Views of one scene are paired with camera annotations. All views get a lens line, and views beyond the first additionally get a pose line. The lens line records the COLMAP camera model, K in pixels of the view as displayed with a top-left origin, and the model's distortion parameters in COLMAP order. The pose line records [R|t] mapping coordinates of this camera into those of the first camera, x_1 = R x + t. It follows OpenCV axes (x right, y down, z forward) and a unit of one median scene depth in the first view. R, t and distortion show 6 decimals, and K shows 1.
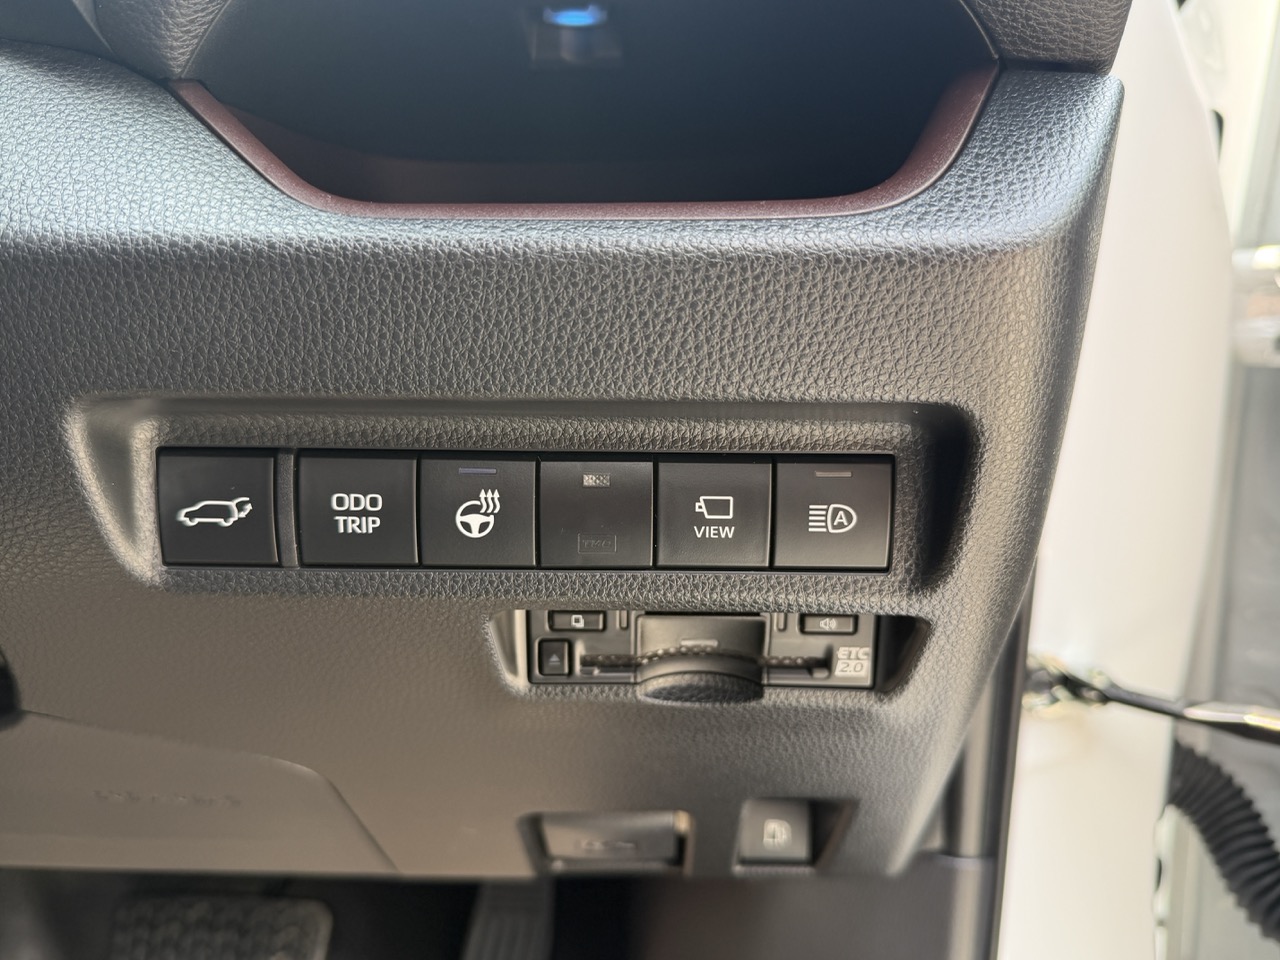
lens RADIAL K [[1019.7, 0, 635.7], [0, 1019.7, 478.7], [0, 0, 1]] dist [-0.010689, 0.001505]
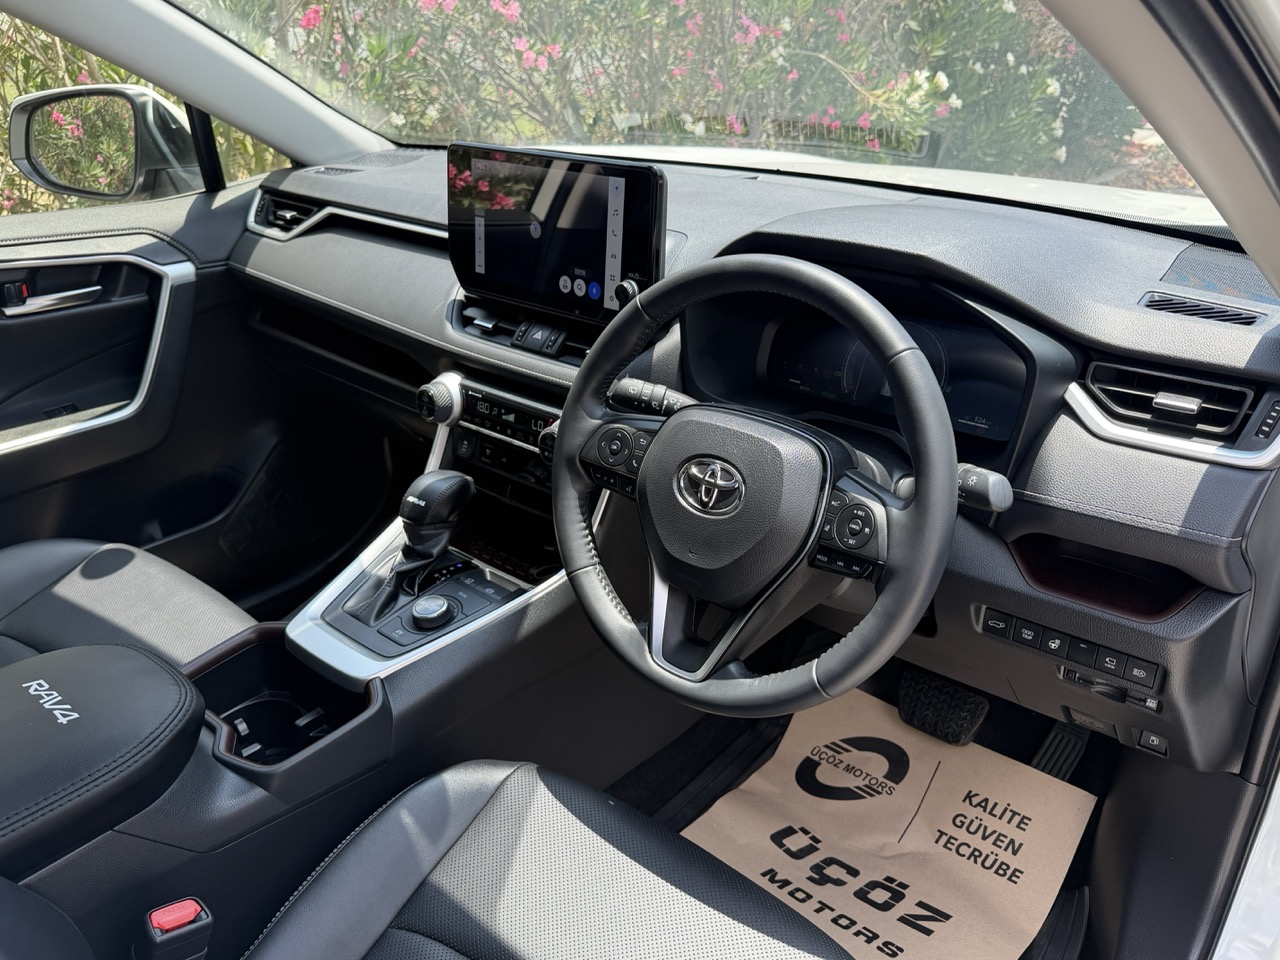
lens RADIAL K [[1019.7, 0, 638.1], [0, 1019.7, 482.6], [0, 0, 1]] dist [-0.010689, 0.001505]
pose [[0.775754, 0.247920, -0.580295, 0.828372], [-0.121128, 0.960993, 0.248639, -1.507625], [0.619302, -0.122593, 0.775523, -3.438313]]
